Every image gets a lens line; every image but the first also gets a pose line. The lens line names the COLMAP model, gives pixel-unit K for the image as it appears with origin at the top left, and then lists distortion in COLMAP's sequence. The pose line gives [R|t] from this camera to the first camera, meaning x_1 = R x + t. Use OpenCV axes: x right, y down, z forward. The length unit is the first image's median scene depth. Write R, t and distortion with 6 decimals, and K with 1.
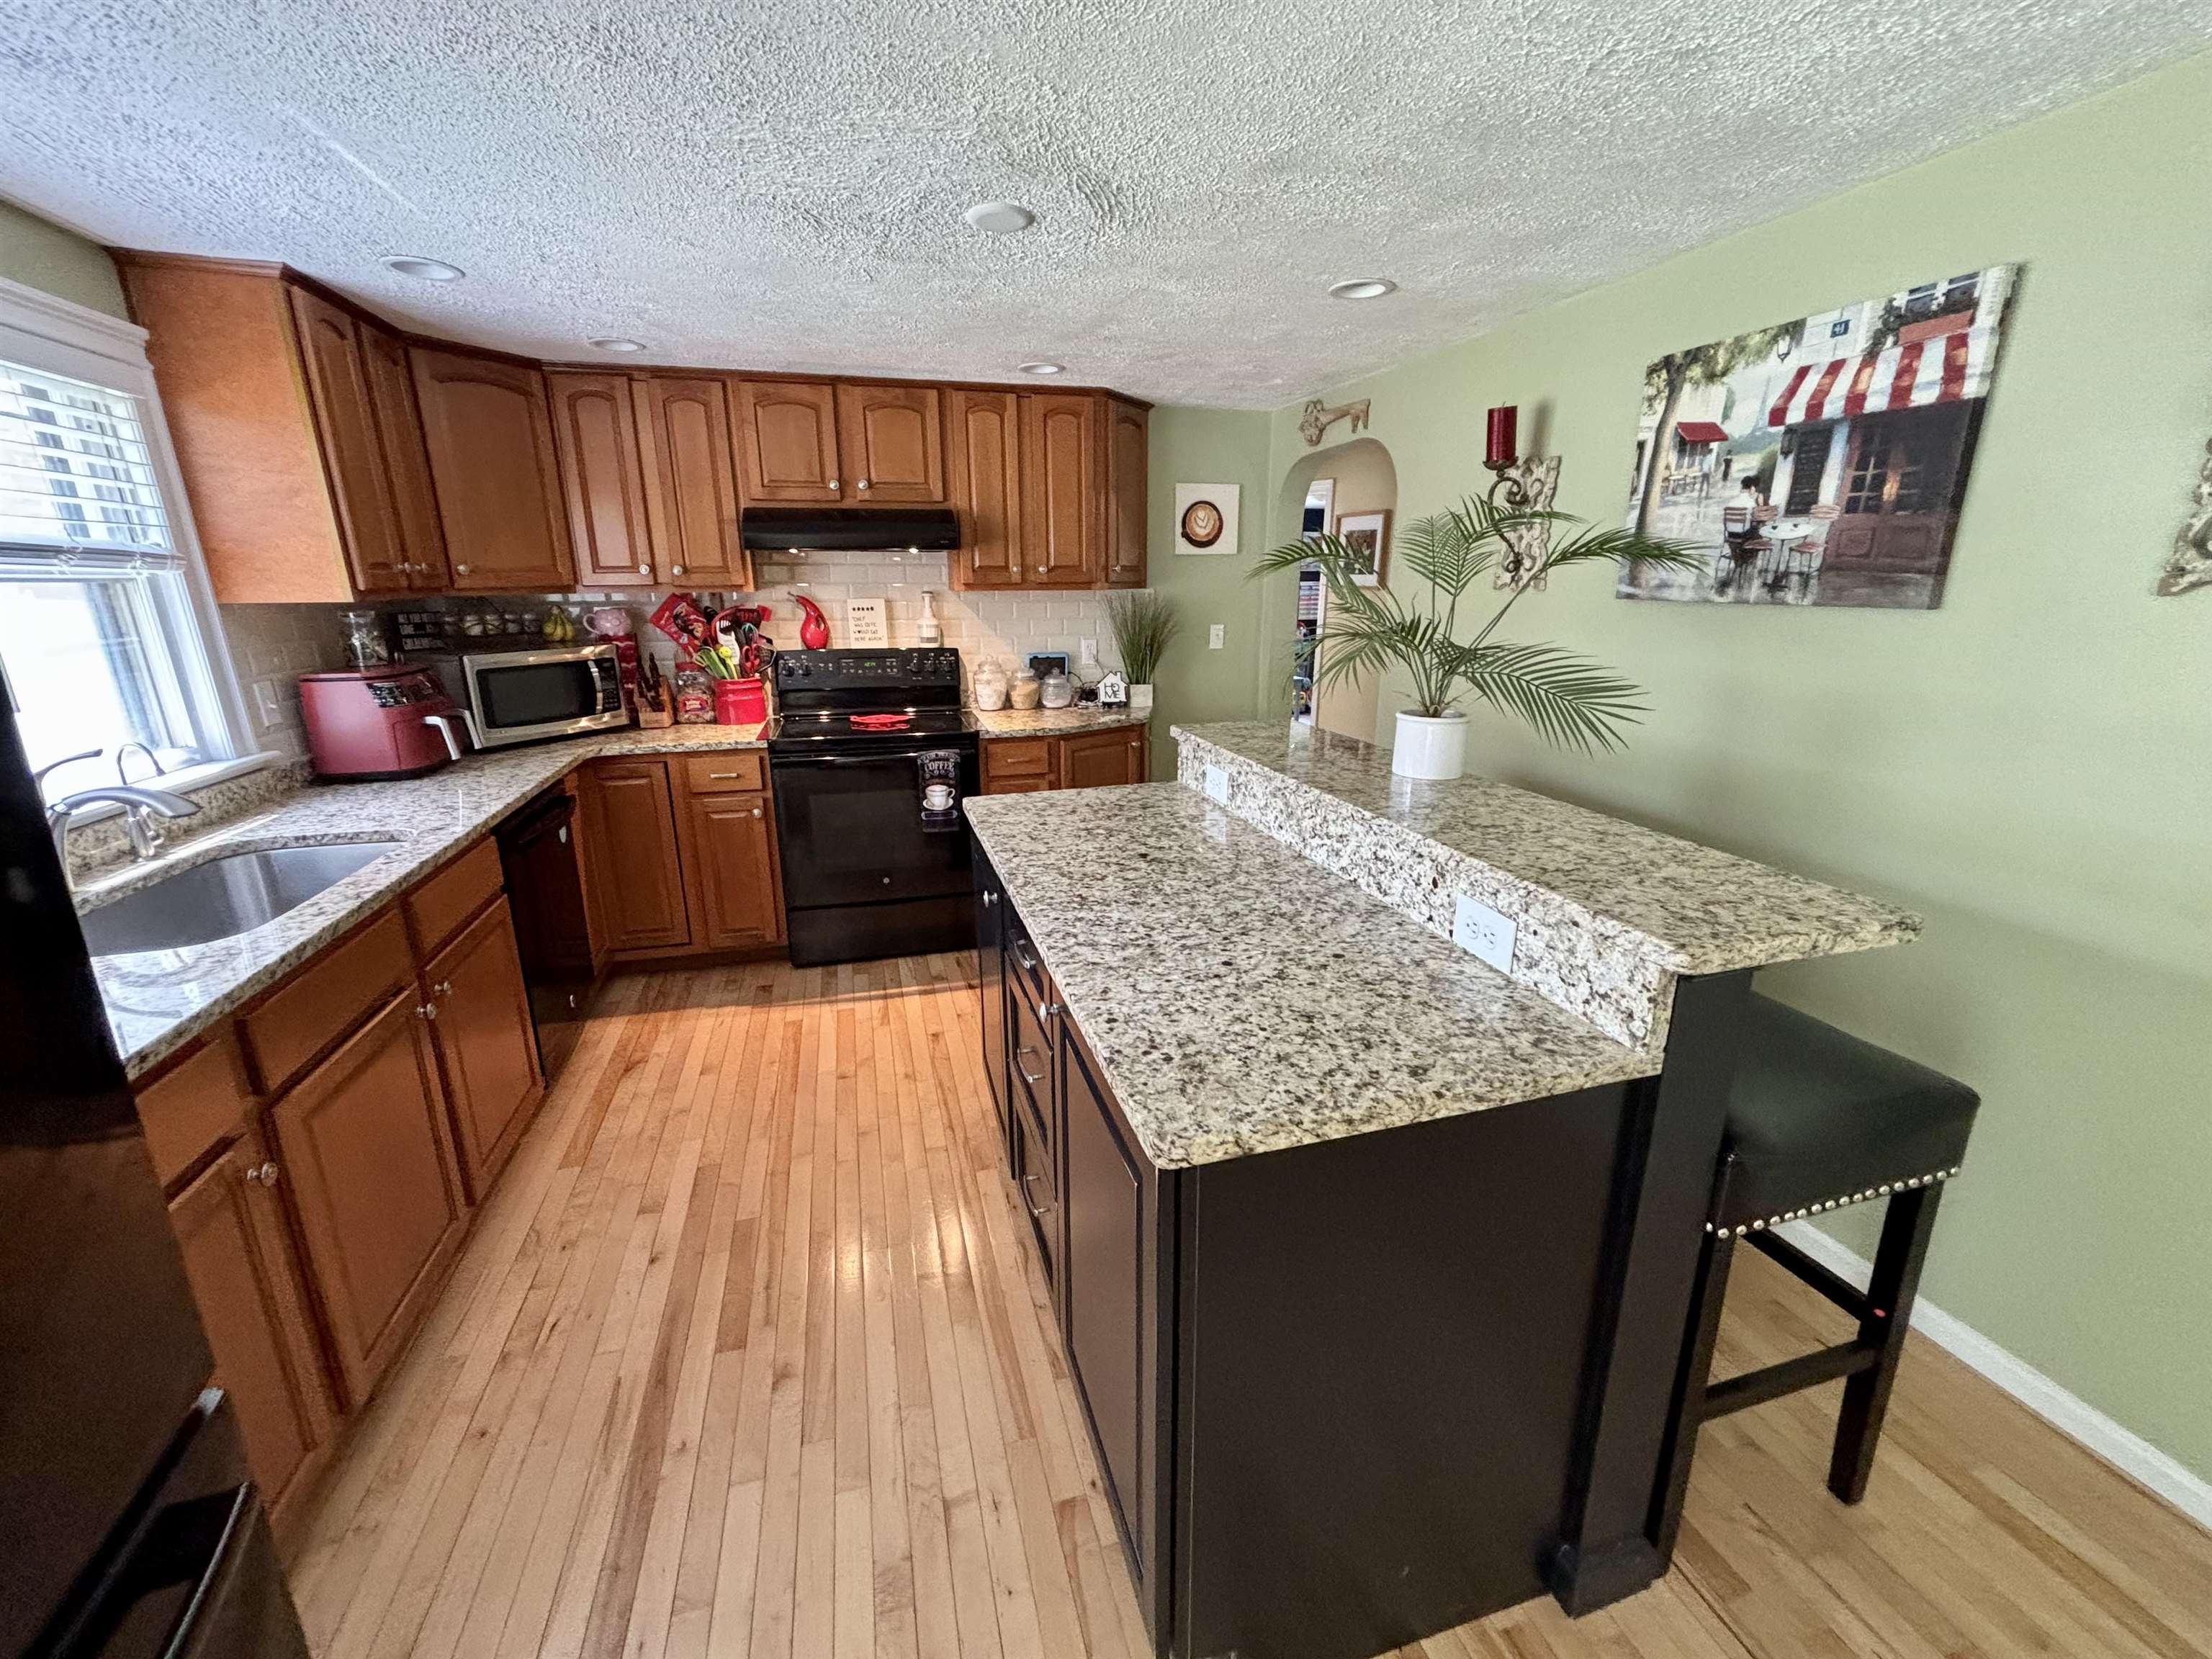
lens RADIAL K [[894.8, 0, 1098.9], [0, 894.8, 821.5], [0, 0, 1]] dist [-0.007825, 0.005180]
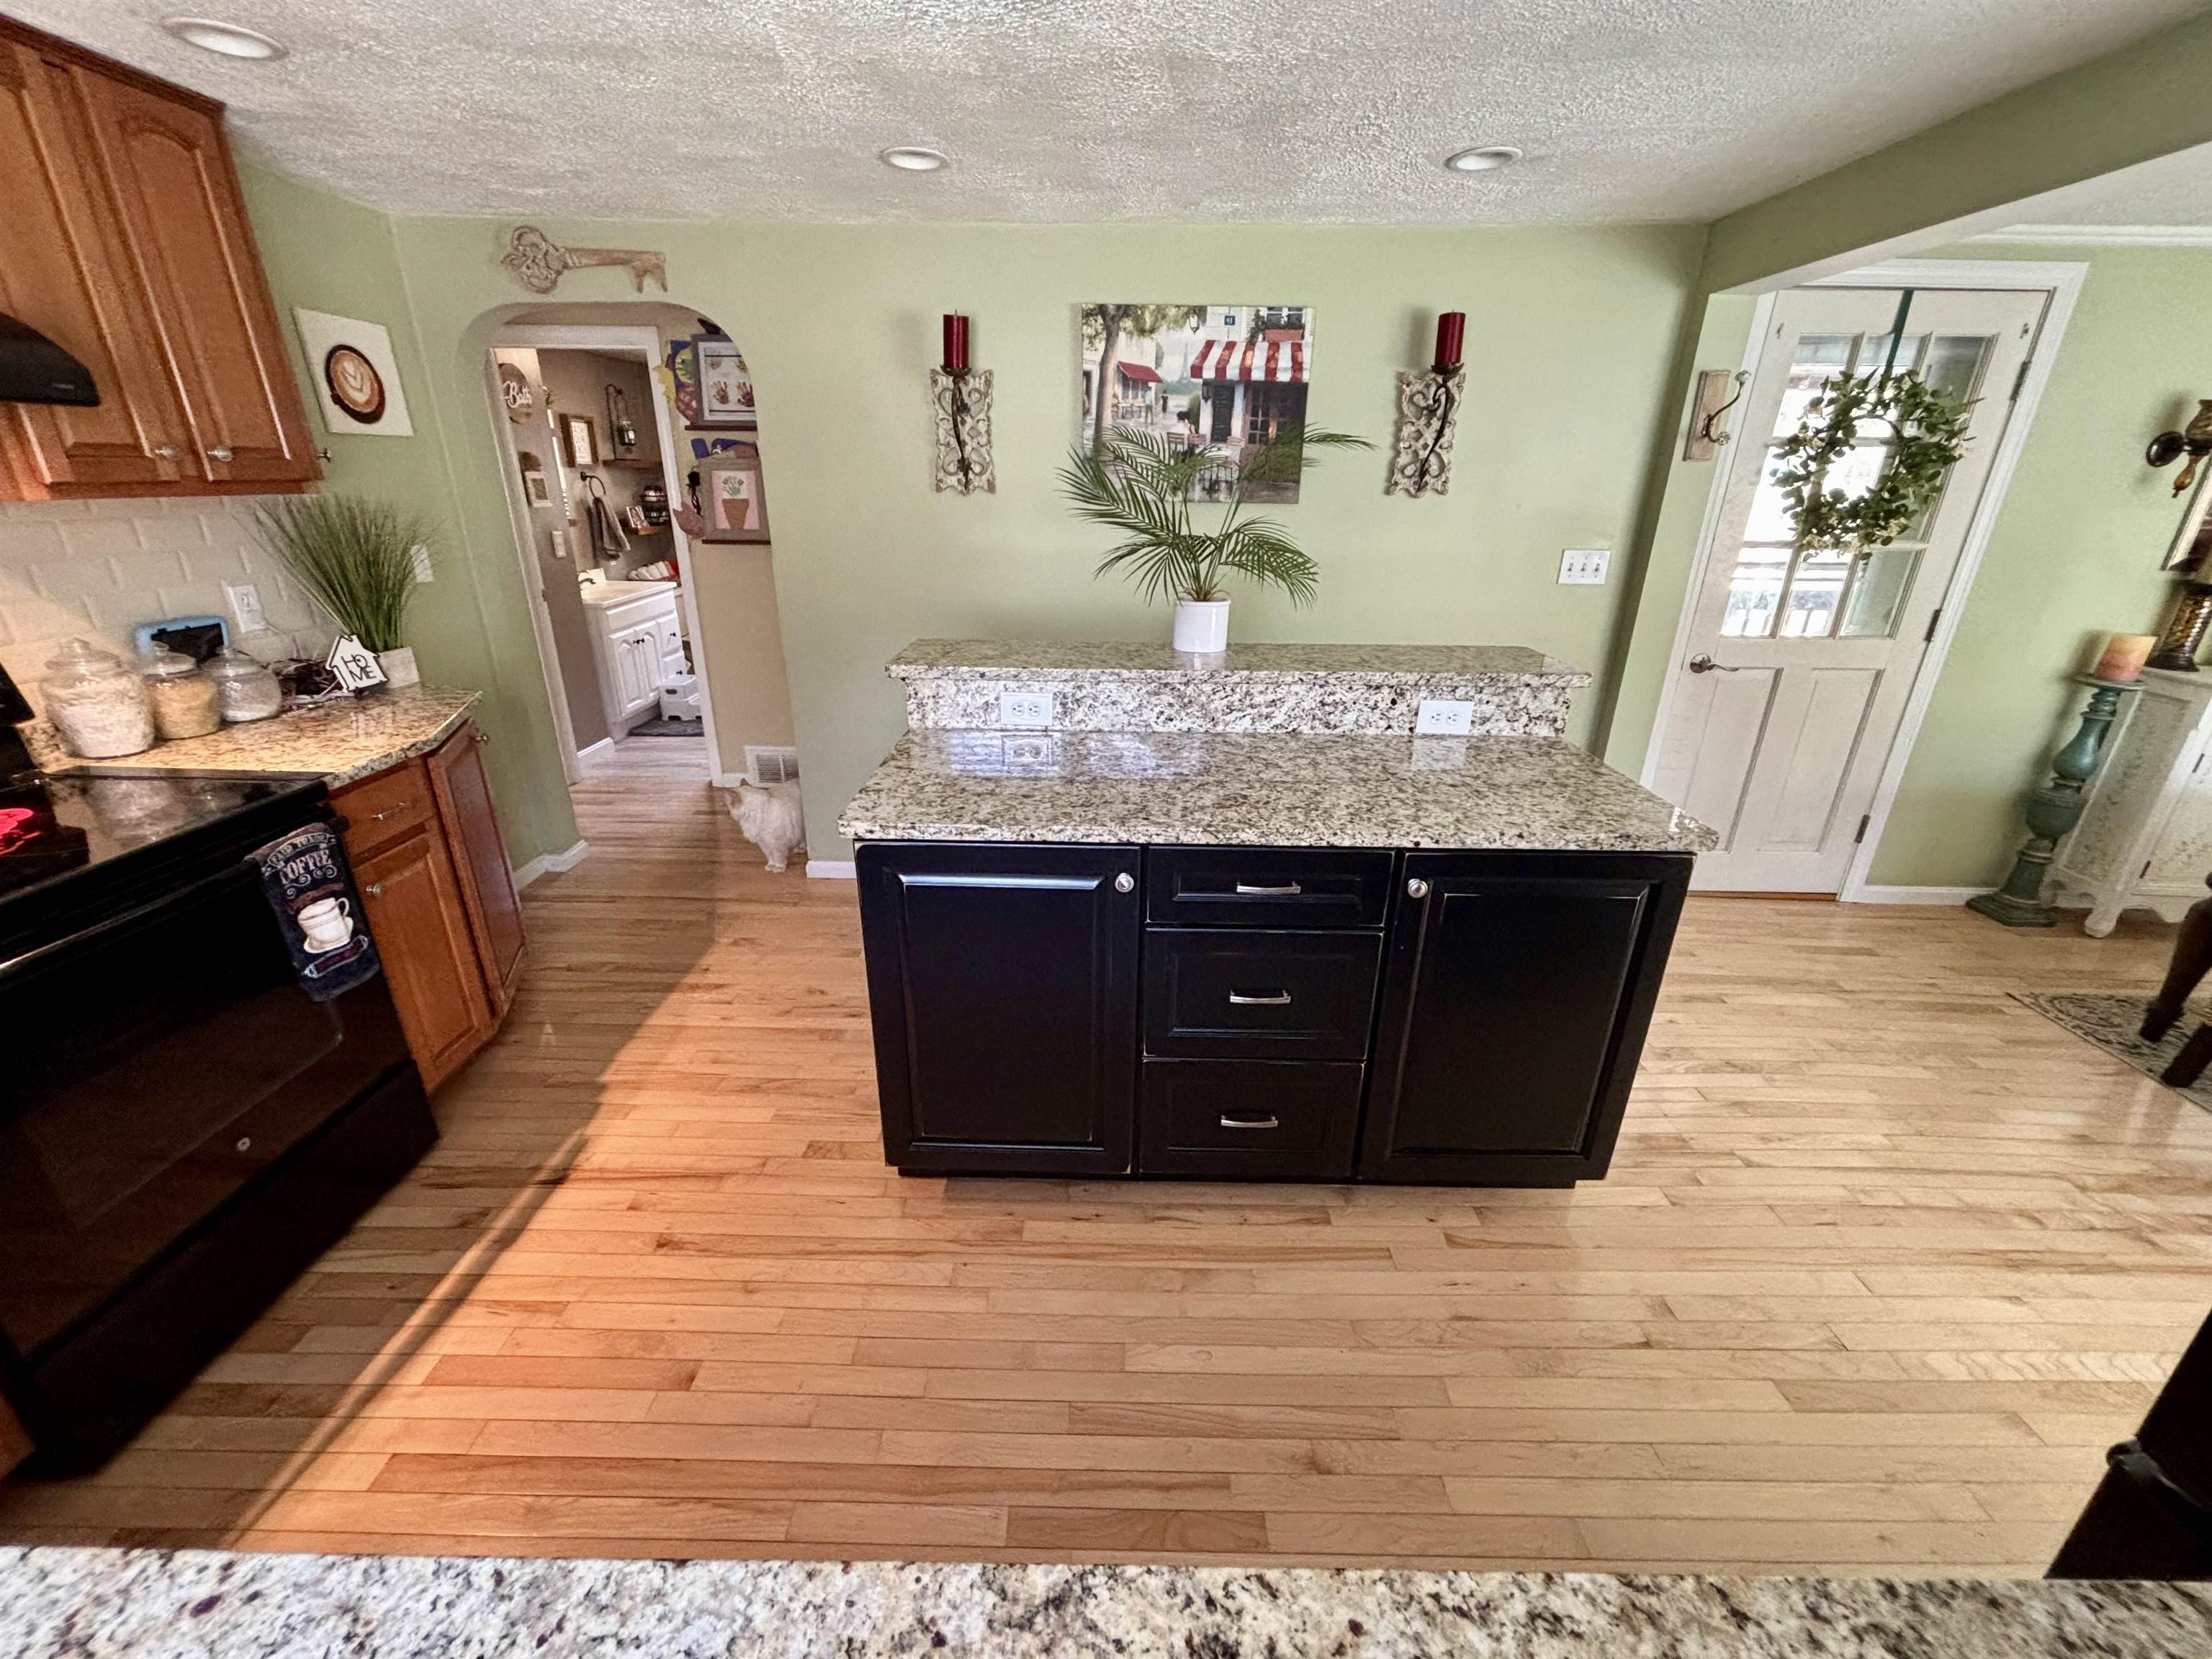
lens RADIAL K [[891.2, 0, 1106.1], [0, 891.2, 823.3], [0, 0, 1]] dist [0.000595, -0.005234]
pose [[0.274131, -0.341869, 0.898876, -0.883728], [0.238510, 0.929648, 0.280834, -0.209539], [-0.931647, 0.137406, 0.336384, 0.752601]]
